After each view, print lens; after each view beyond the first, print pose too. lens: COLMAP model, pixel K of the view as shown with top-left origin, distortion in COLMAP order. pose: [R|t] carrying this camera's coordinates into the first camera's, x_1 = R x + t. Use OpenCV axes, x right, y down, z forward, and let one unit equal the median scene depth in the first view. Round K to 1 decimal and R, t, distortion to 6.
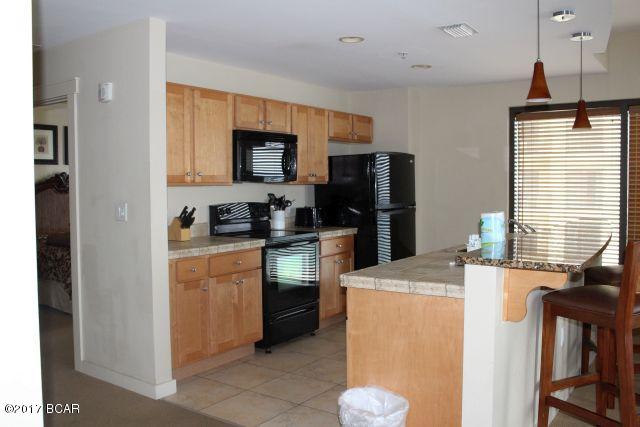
lens RADIAL K [[572.9, 0, 320.0], [0, 572.9, 213.5], [0, 0, 1]] dist [-0.103542, 0.007793]
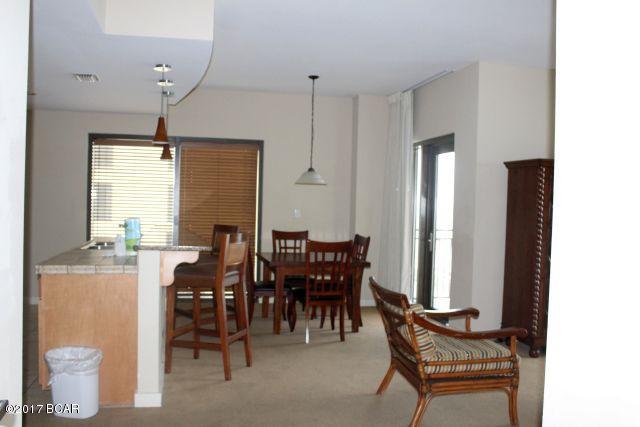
lens RADIAL K [[572.9, 0, 320.0], [0, 572.9, 213.5], [0, 0, 1]] dist [-0.103542, 0.007793]
pose [[0.665218, 0.008652, 0.746599, -0.269431], [0.006827, 0.999821, -0.017668, 0.008683], [-0.746618, 0.016850, 0.665040, -0.186982]]
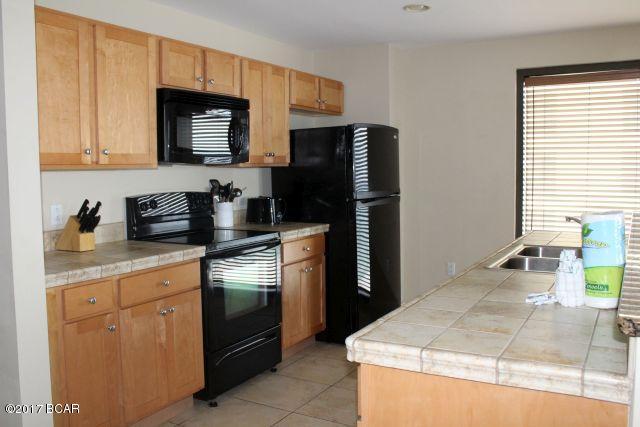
lens RADIAL K [[572.9, 0, 320.0], [0, 572.9, 213.5], [0, 0, 1]] dist [-0.103542, 0.007793]
pose [[0.995710, -0.011511, 0.091809, -0.018967], [0.009055, 0.999591, 0.027122, -0.010777], [-0.092083, -0.026174, 0.995407, 0.275405]]
